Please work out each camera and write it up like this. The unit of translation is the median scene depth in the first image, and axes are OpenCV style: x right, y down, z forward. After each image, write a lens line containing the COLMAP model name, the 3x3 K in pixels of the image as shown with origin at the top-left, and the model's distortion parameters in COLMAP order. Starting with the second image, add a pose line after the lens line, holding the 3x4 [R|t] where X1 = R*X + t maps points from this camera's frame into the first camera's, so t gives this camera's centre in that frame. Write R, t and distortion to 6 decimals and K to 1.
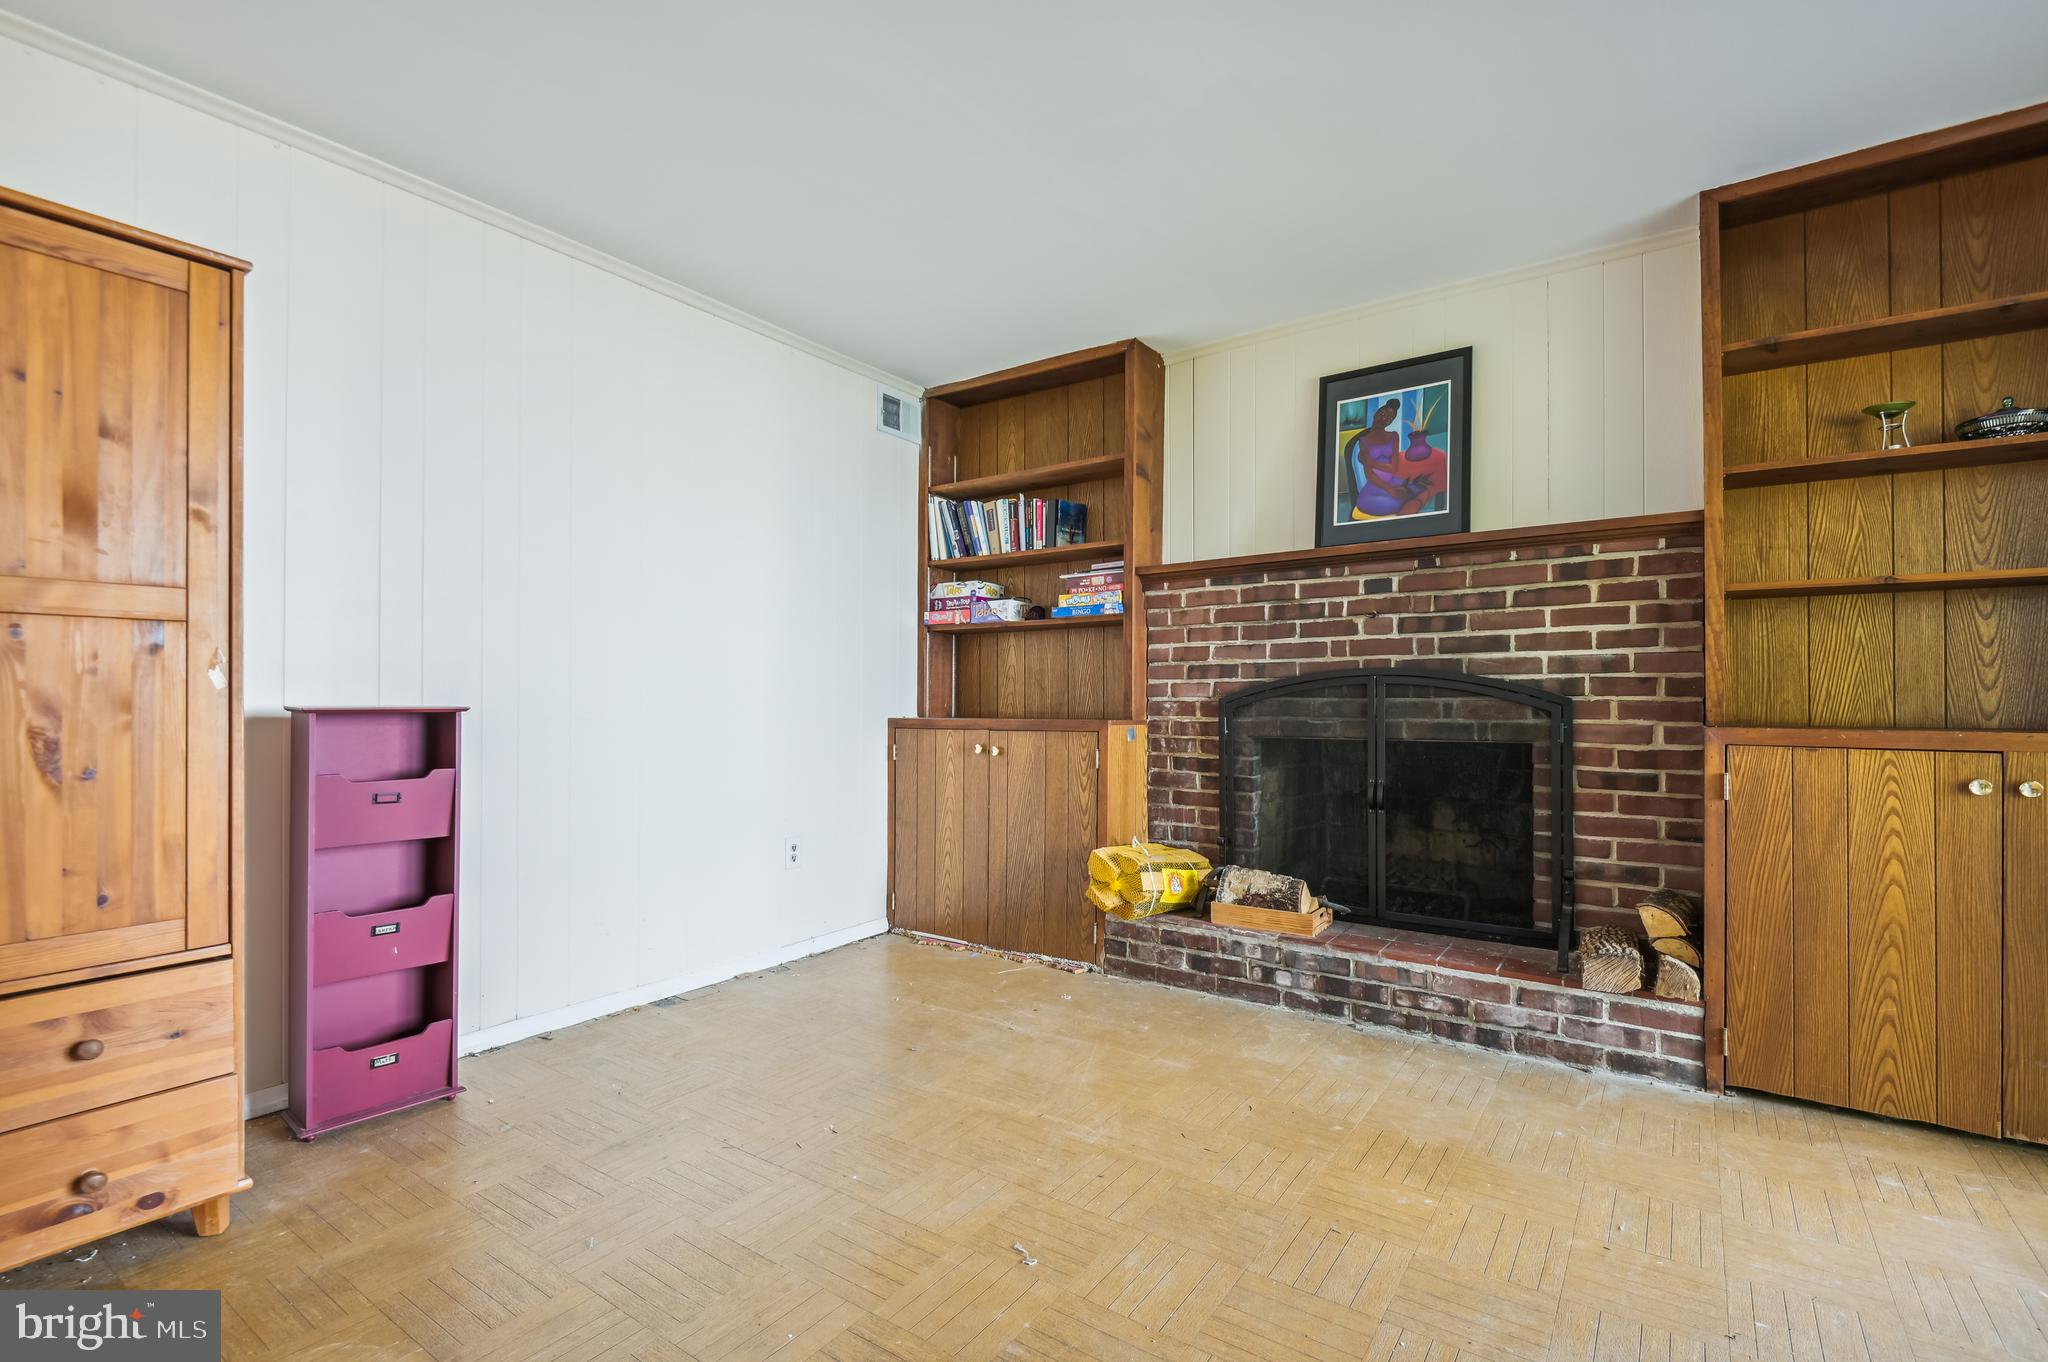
lens RADIAL K [[933.3, 0, 1019.9], [0, 933.3, 695.6], [0, 0, 1]] dist [0.017096, -0.010337]
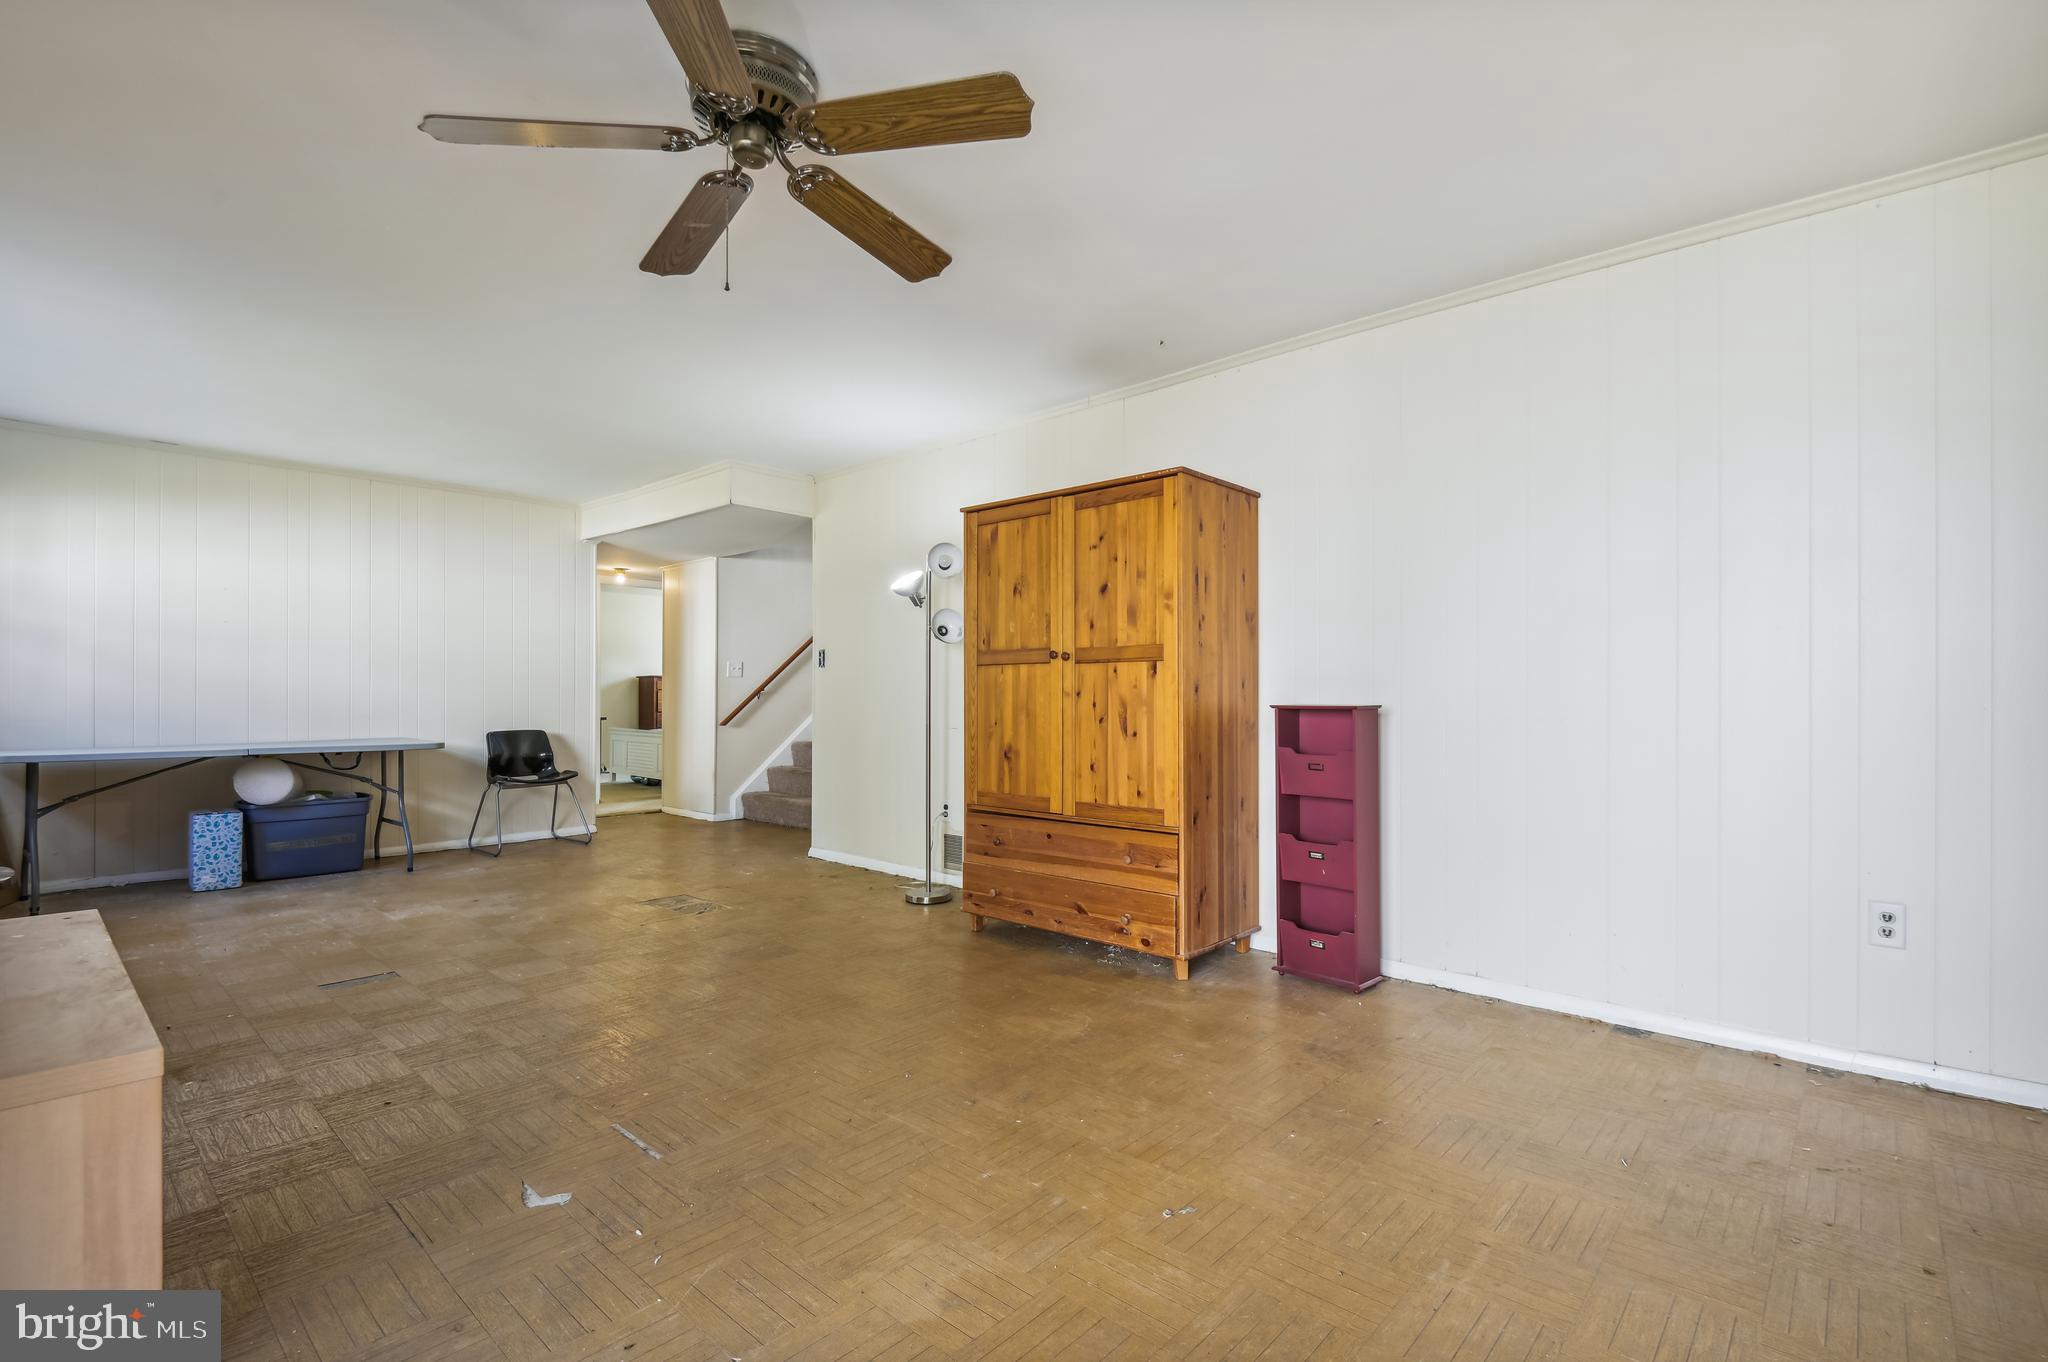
lens RADIAL K [[933.3, 0, 1019.8], [0, 933.3, 686.3], [0, 0, 1]] dist [0.017096, -0.010337]
pose [[-0.133503, -0.012639, -0.990968, 0.821325], [0.002107, 0.999913, -0.013037, 0.000575], [0.991046, -0.003828, -0.133465, 0.709320]]
